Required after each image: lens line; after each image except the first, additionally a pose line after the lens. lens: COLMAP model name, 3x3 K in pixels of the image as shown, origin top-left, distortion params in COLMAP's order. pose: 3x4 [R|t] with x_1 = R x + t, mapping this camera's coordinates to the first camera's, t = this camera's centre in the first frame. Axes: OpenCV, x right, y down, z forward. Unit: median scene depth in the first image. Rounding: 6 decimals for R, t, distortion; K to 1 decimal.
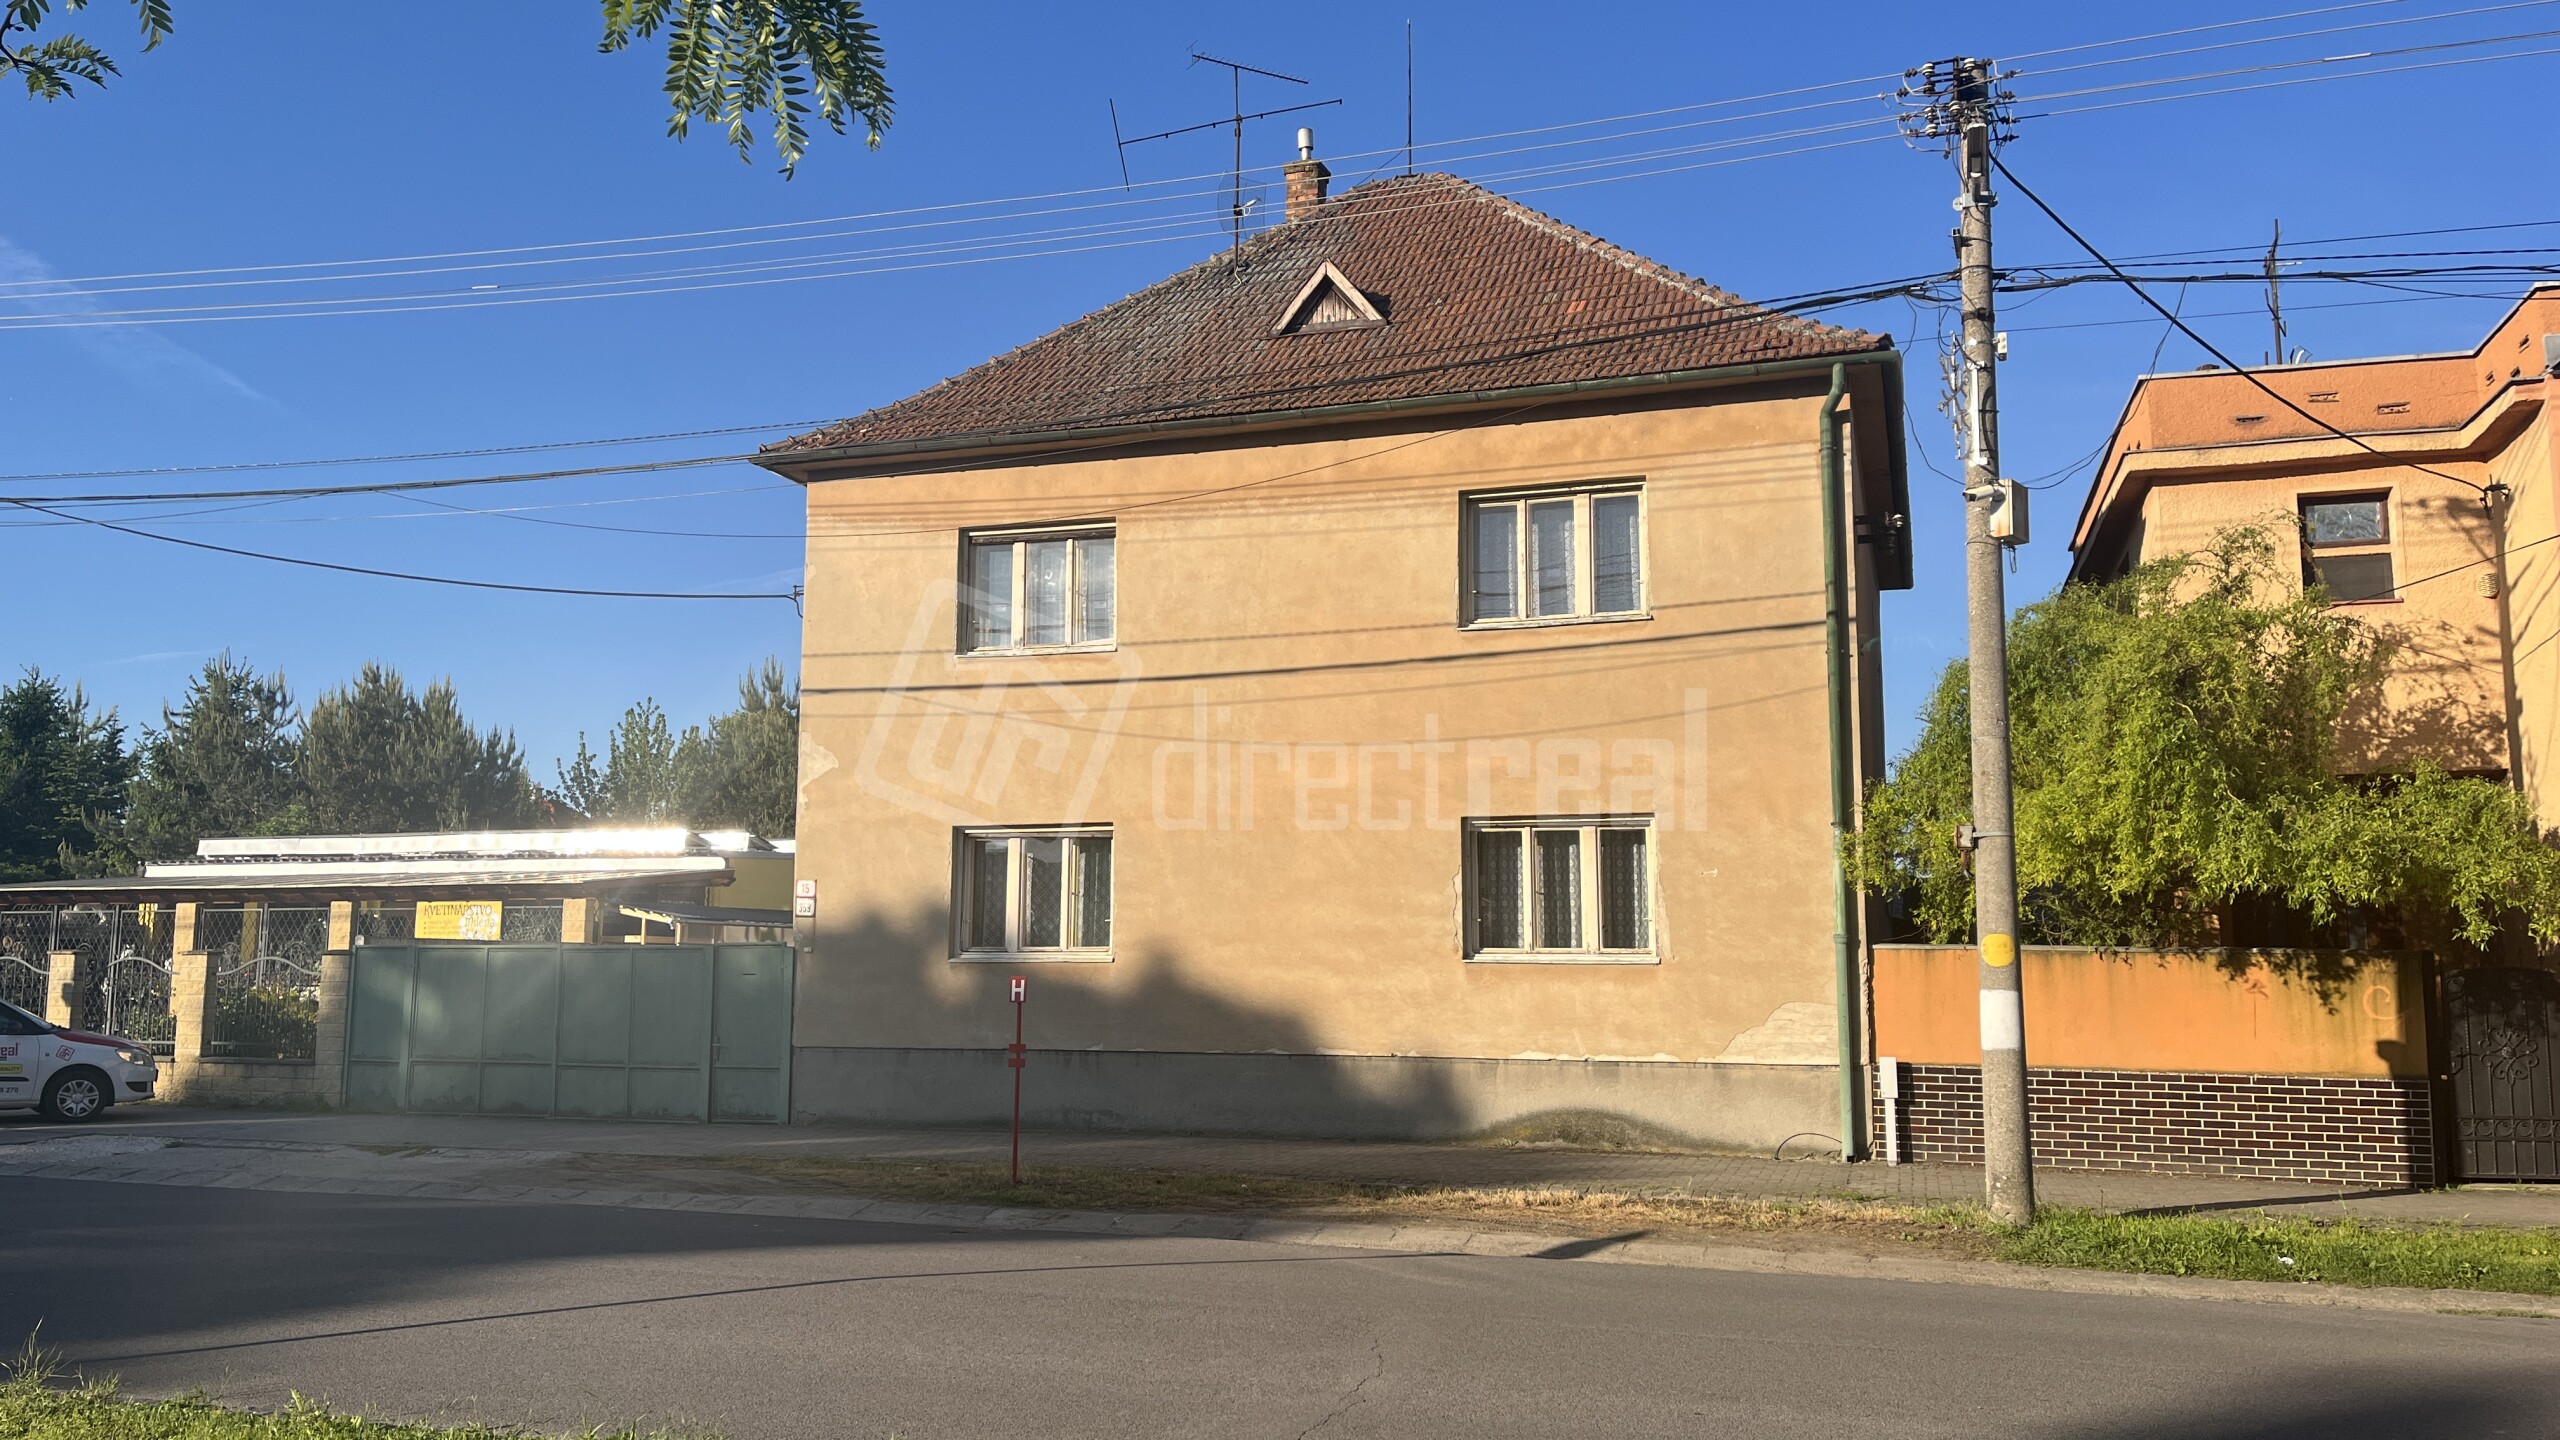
lens RADIAL K [[1928.4, 0, 1269.9], [0, 1928.4, 741.5], [0, 0, 1]] dist [0.067827, -0.086441]
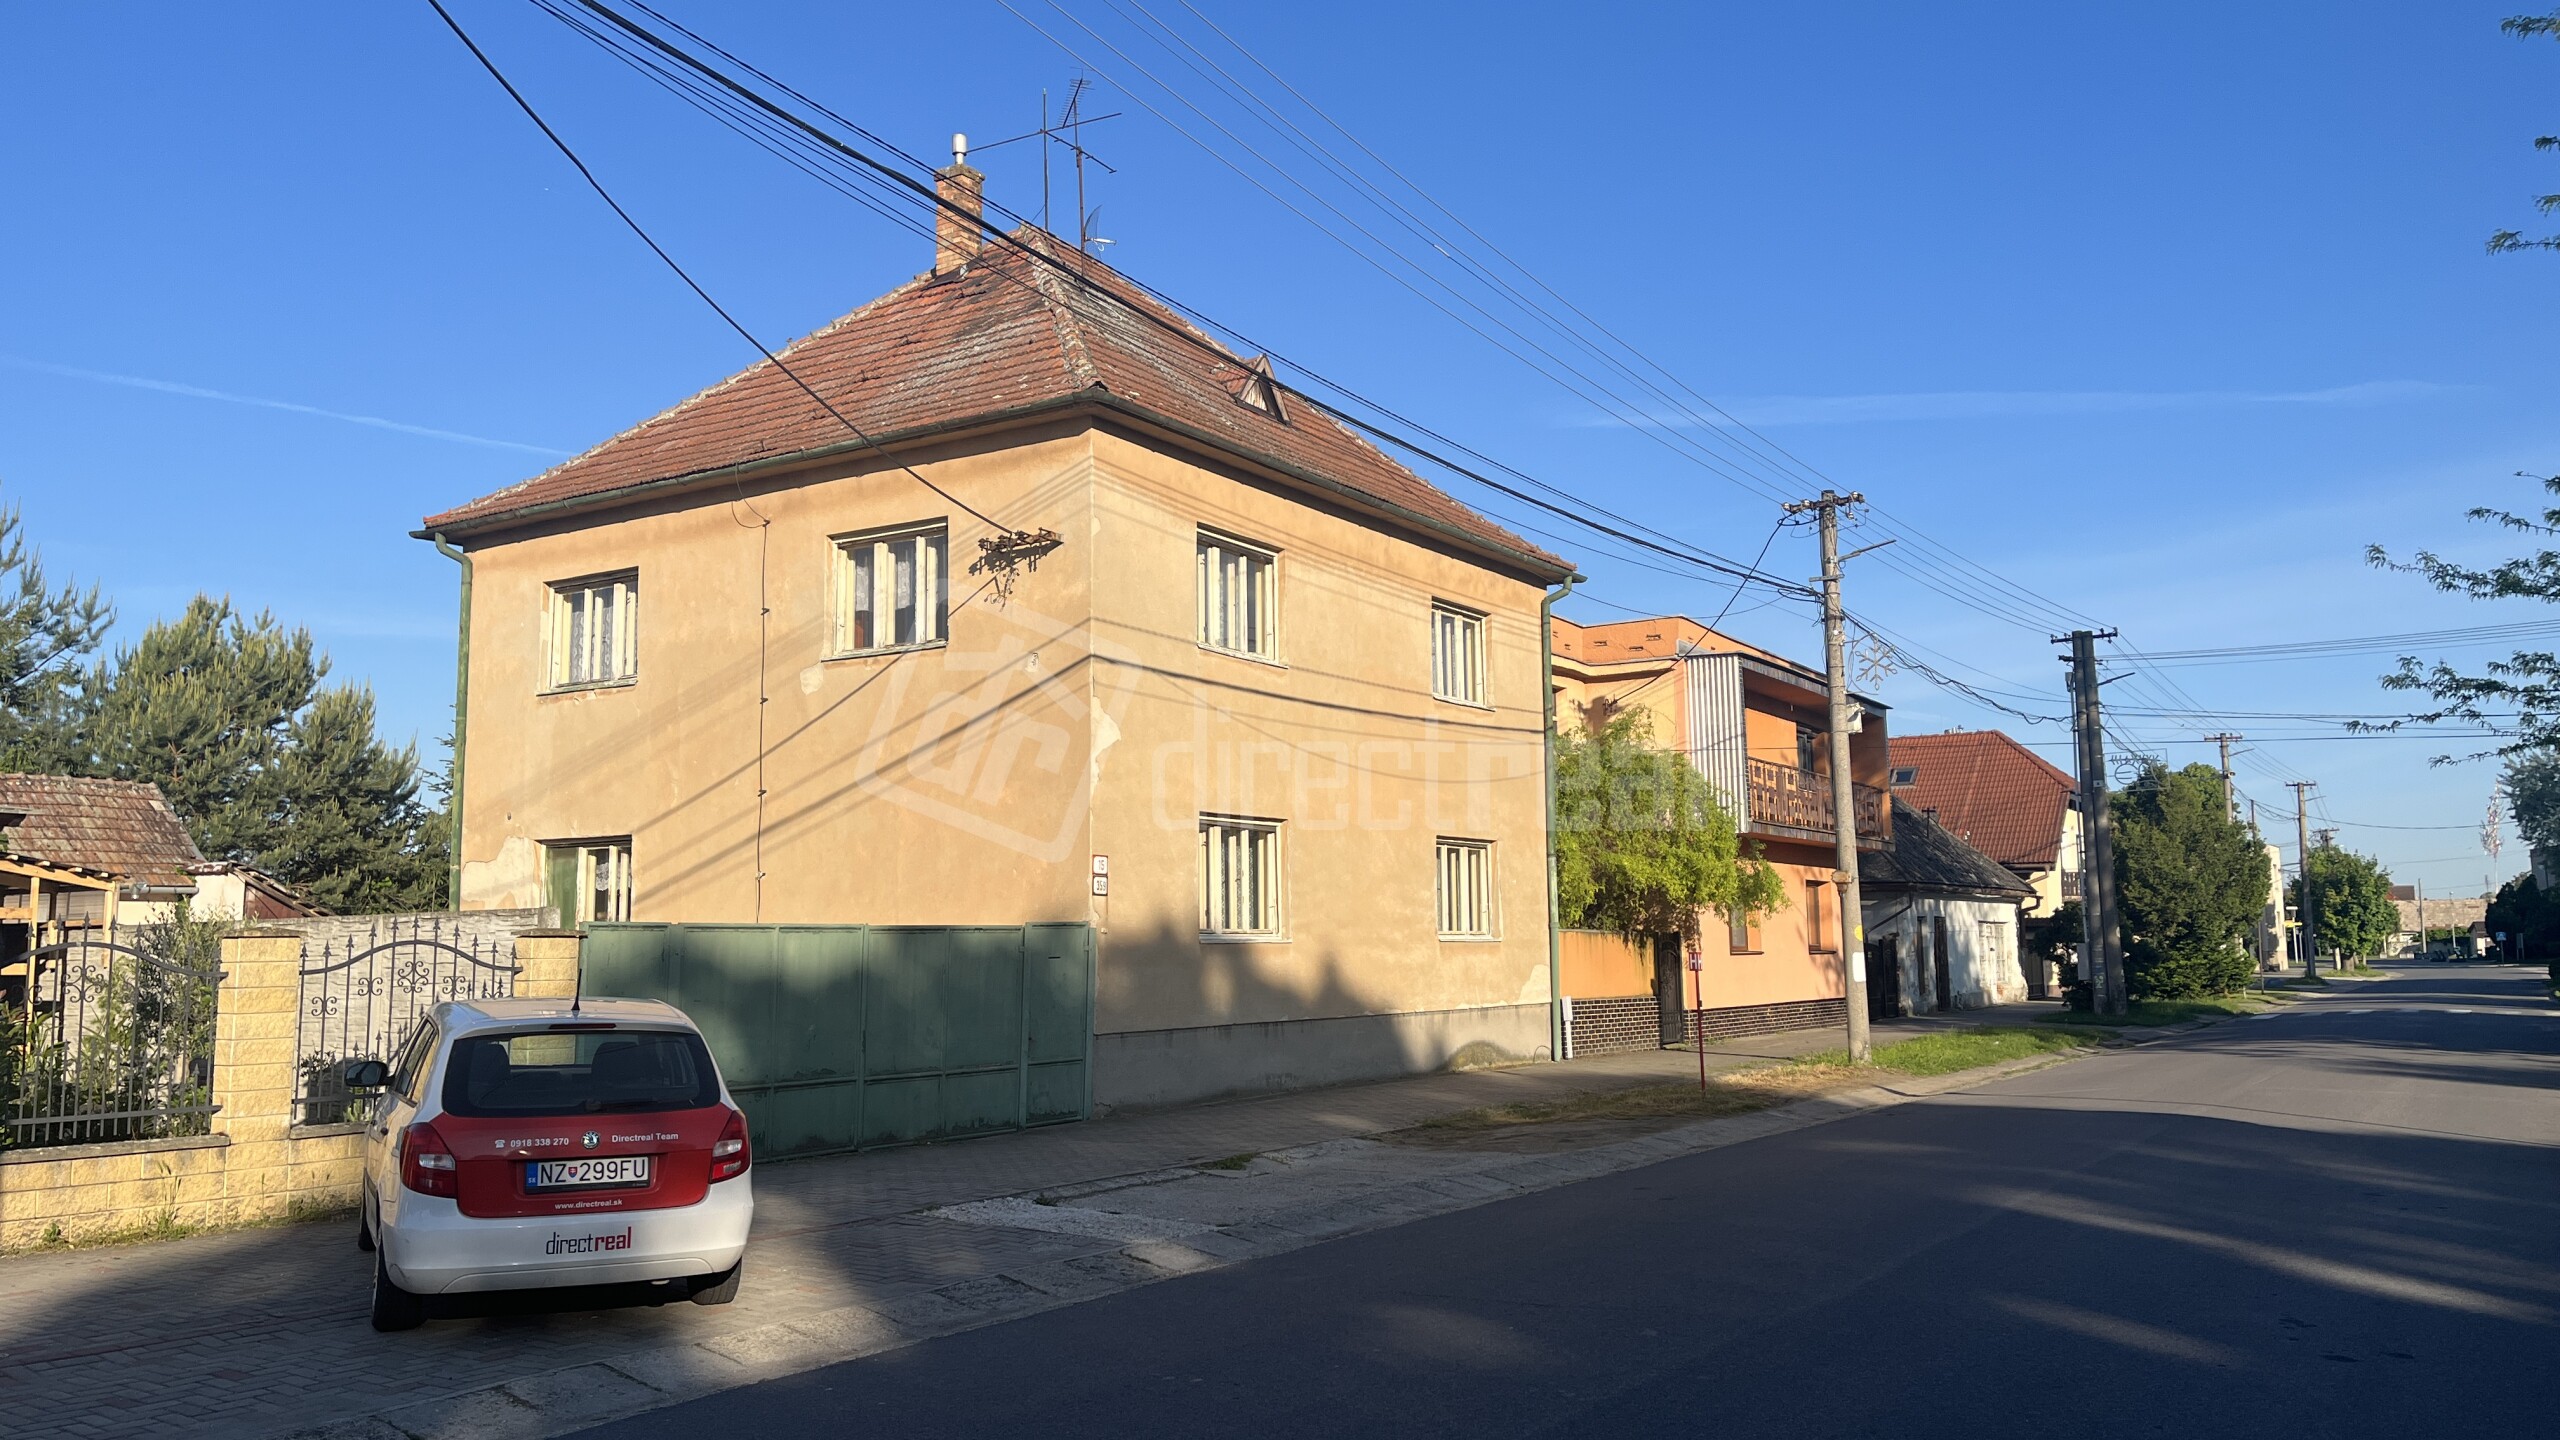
lens RADIAL K [[1922.6, 0, 1278.9], [0, 1922.6, 734.2], [0, 0, 1]] dist [0.099271, -0.122921]
pose [[0.243444, 0.099787, 0.964768, -1.211520], [-0.104667, 0.991588, -0.076150, 0.080732], [-0.964251, -0.082442, 0.251840, 0.742171]]
